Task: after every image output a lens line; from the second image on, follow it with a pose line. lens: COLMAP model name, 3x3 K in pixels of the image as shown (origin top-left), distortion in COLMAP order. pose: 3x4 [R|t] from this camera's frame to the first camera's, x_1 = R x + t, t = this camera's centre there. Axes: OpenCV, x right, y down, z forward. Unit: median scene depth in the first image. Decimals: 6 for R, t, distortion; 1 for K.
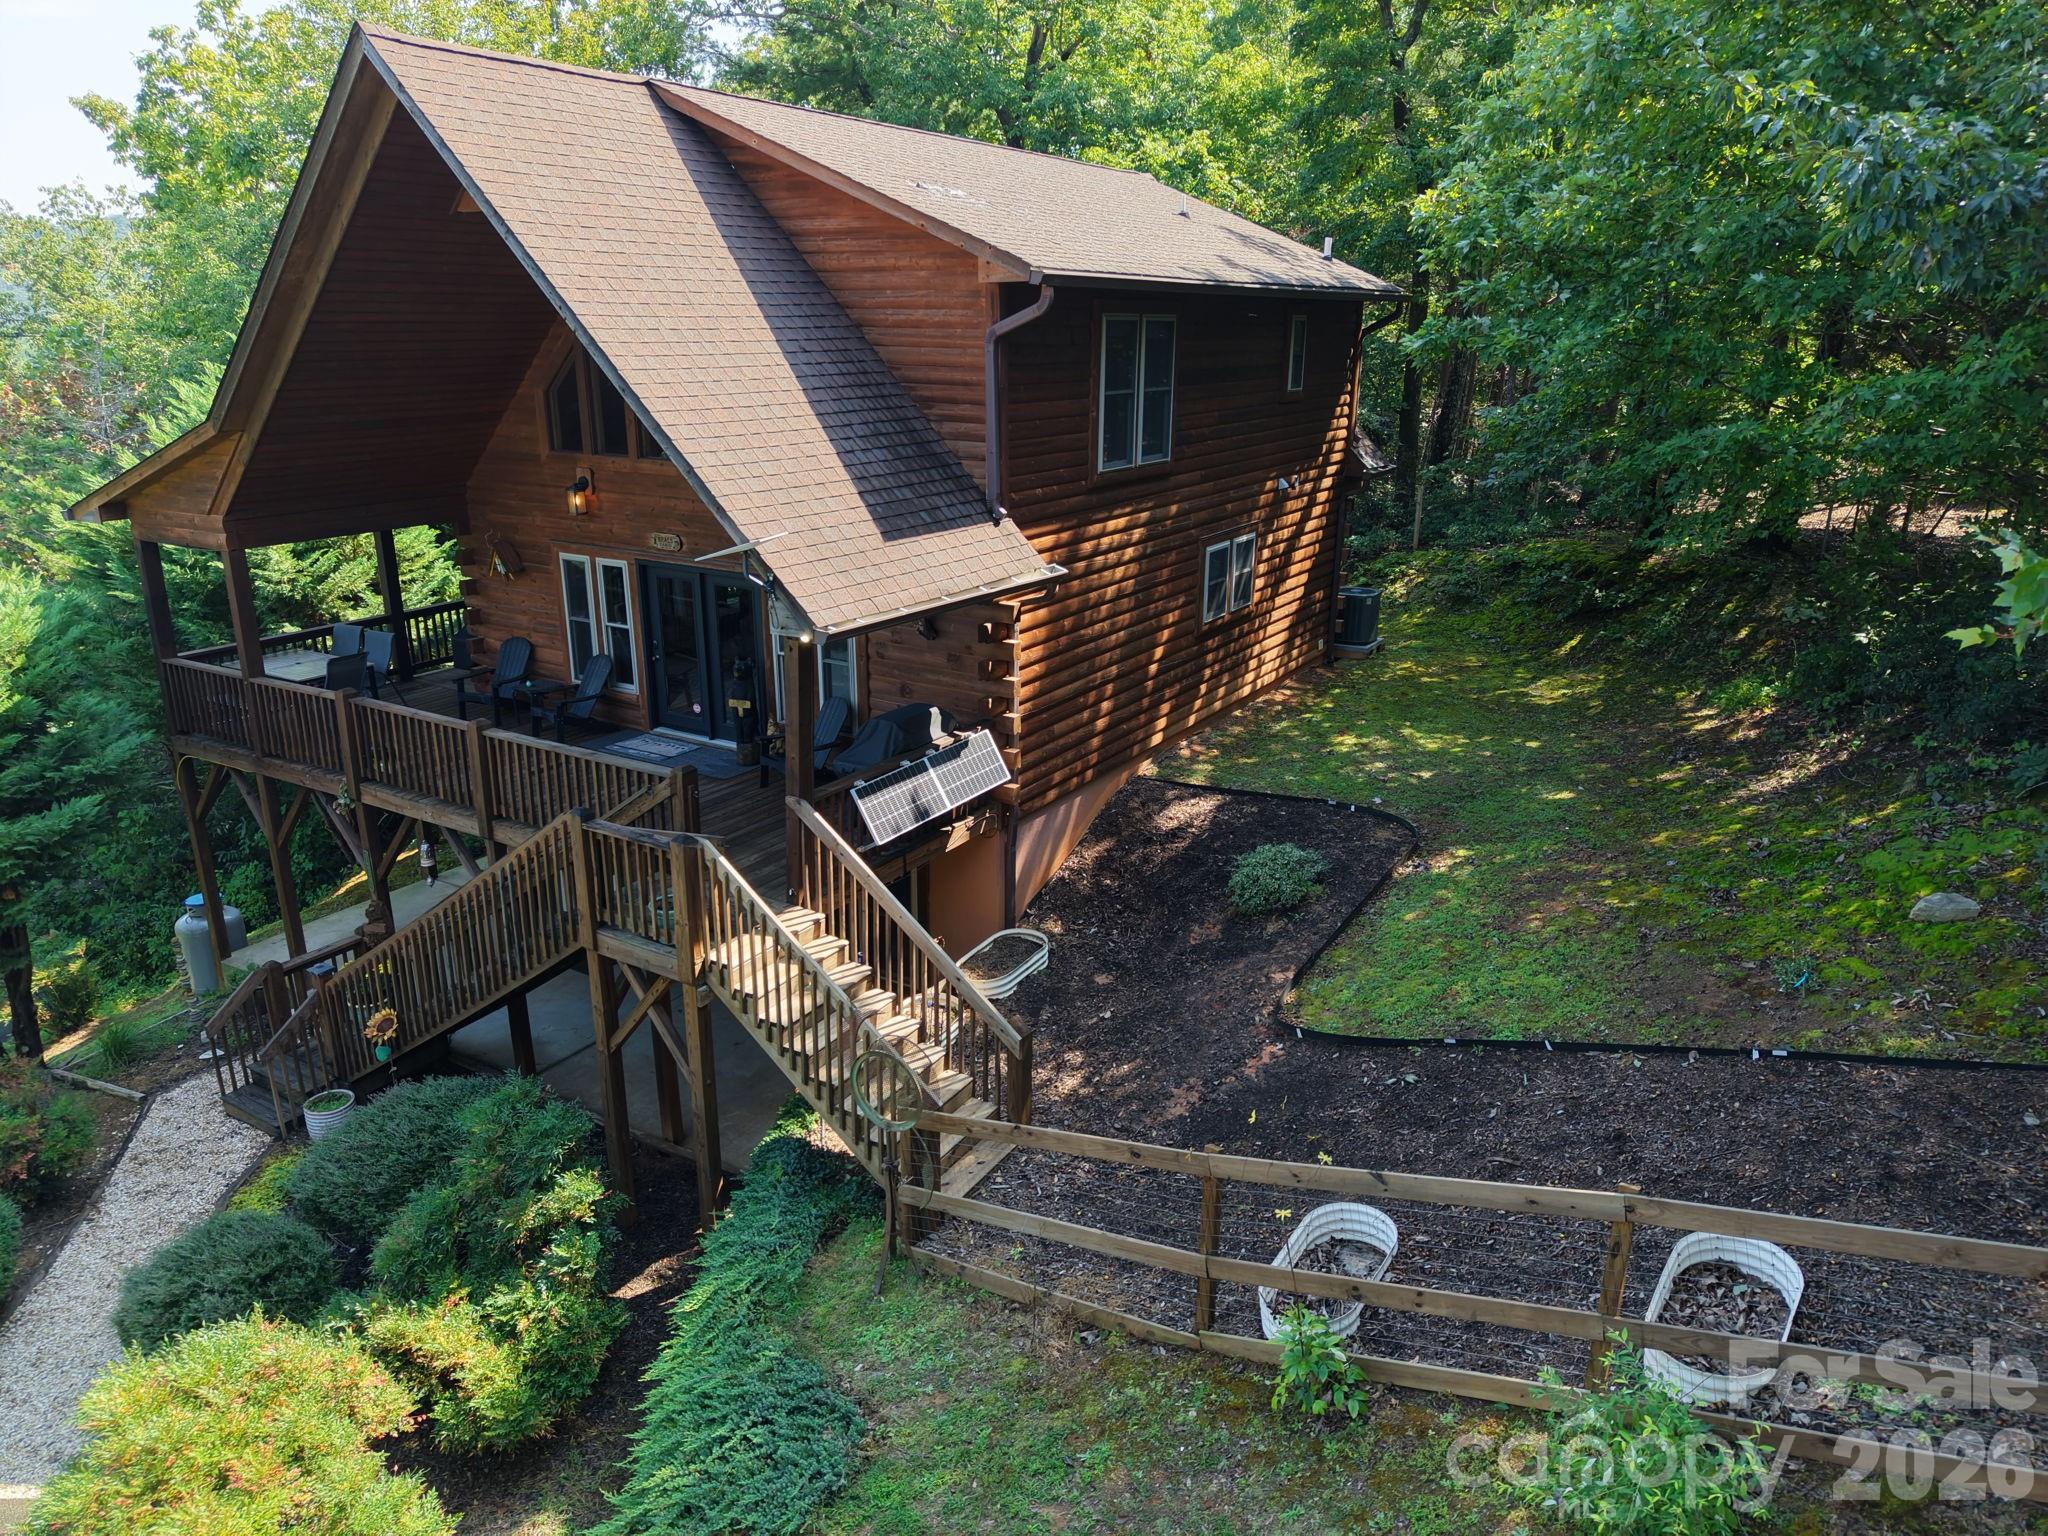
lens RADIAL K [[1384.1, 0, 994.9], [0, 1384.1, 762.7], [0, 0, 1]] dist [0.005077, -0.004560]
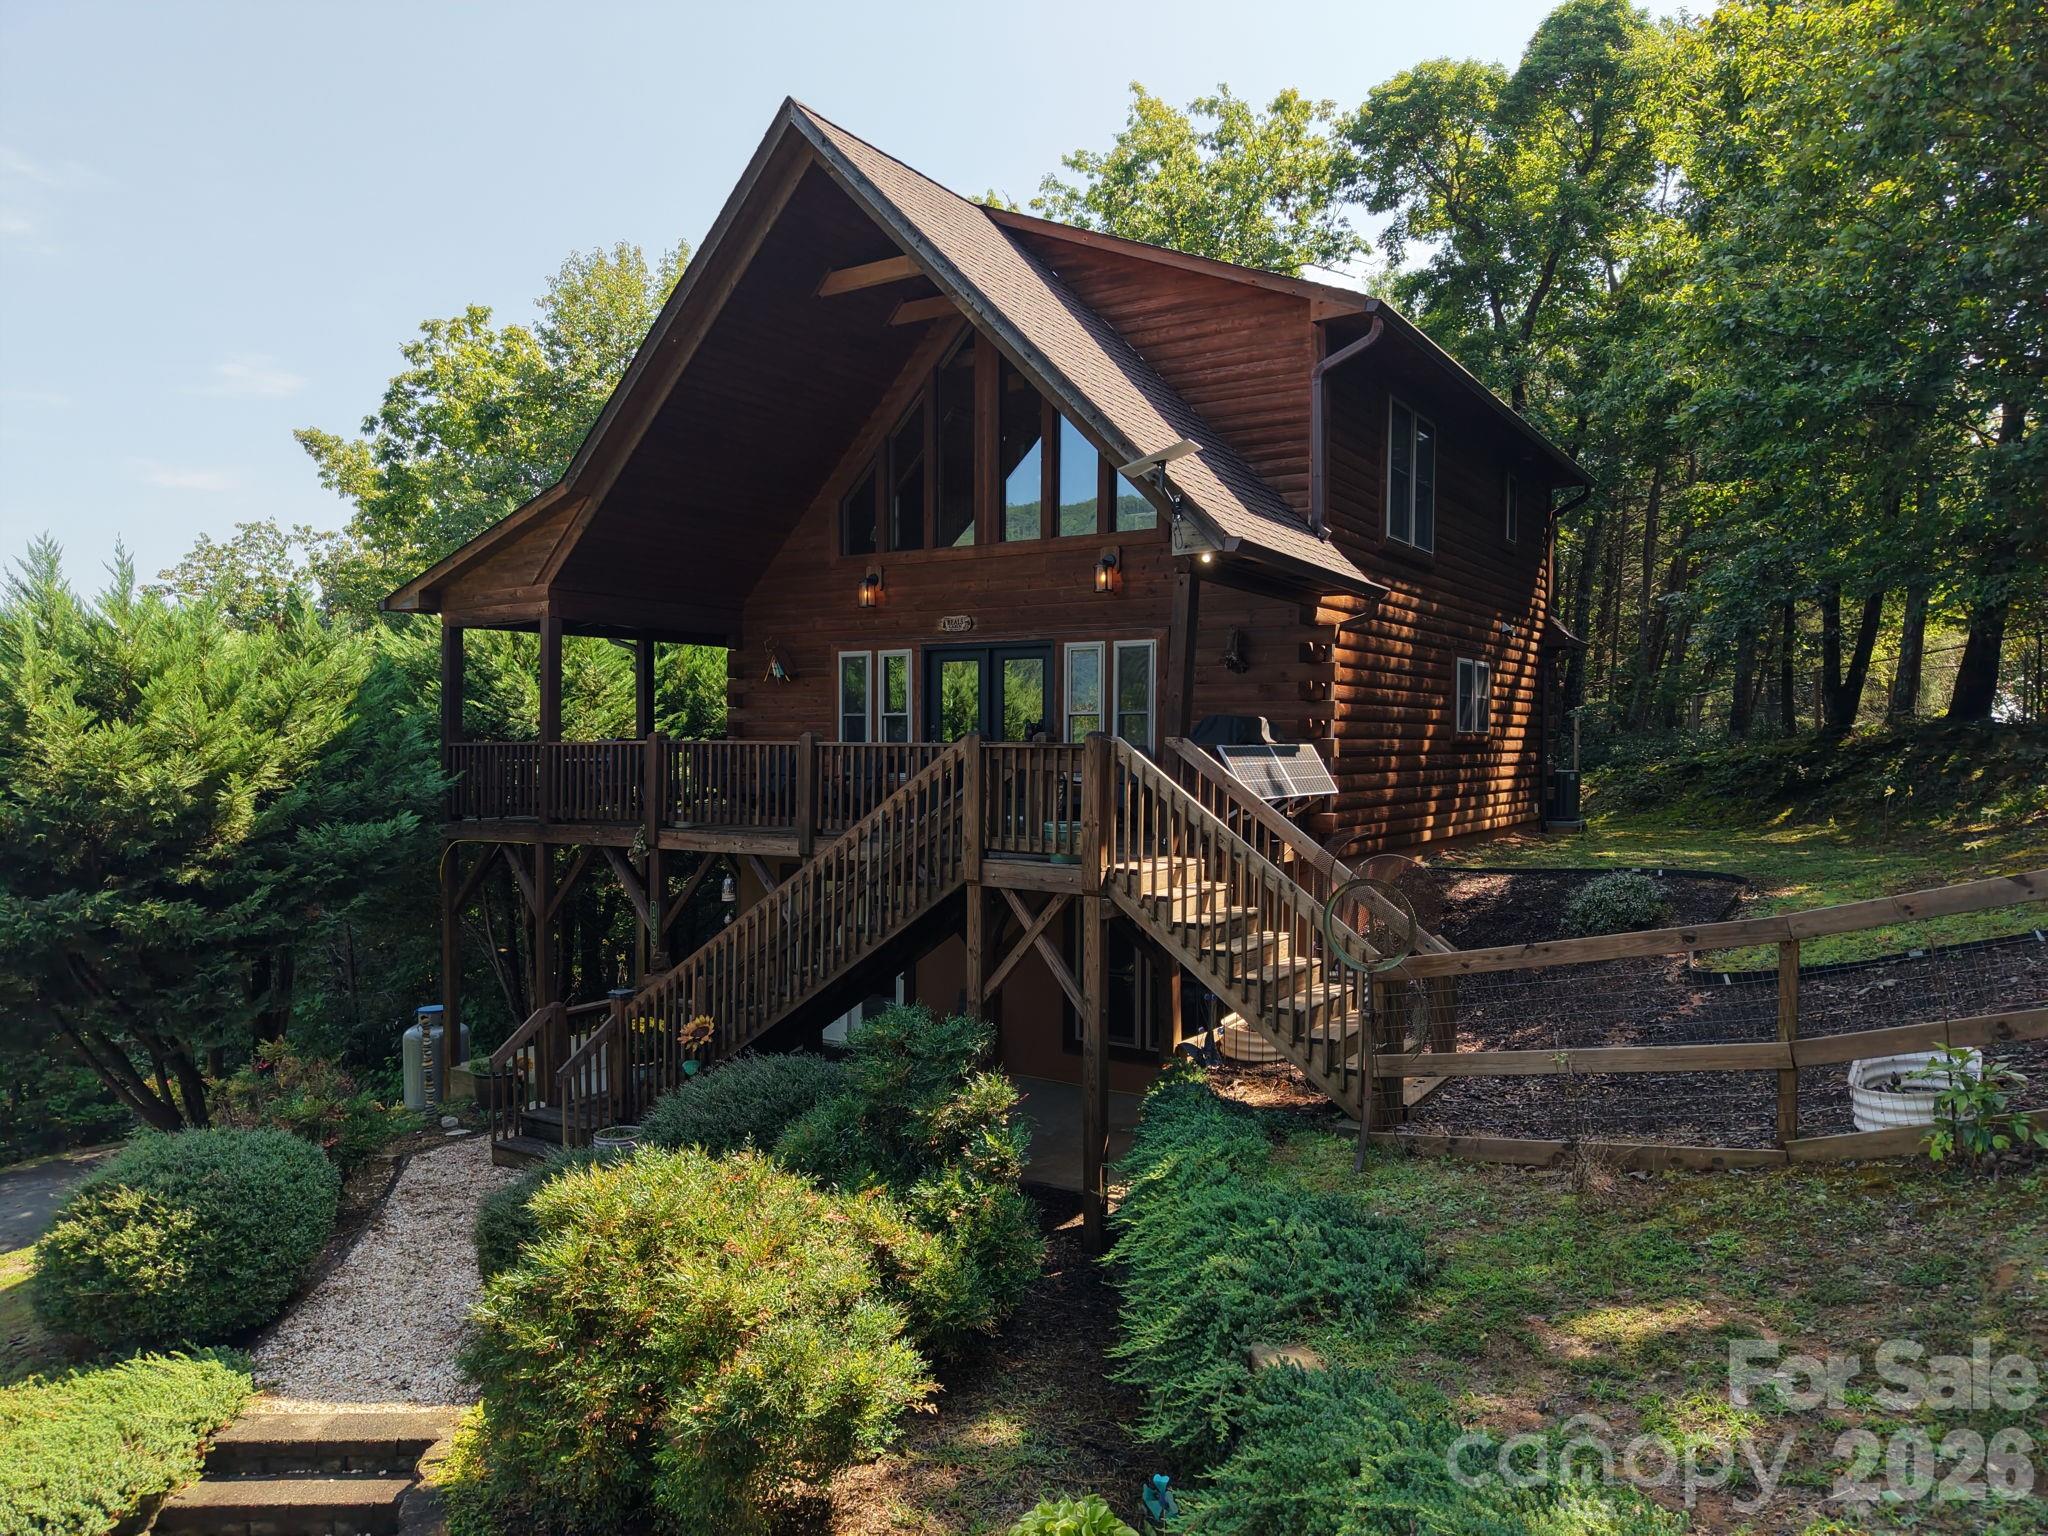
lens RADIAL K [[1384.1, 0, 994.9], [0, 1384.1, 762.7], [0, 0, 1]] dist [0.005077, -0.004560]
pose [[0.999853, 0.003610, -0.016790, -0.215794], [-0.008422, 0.955085, -0.296213, 0.282239], [0.014966, 0.296311, 0.954974, 0.042190]]
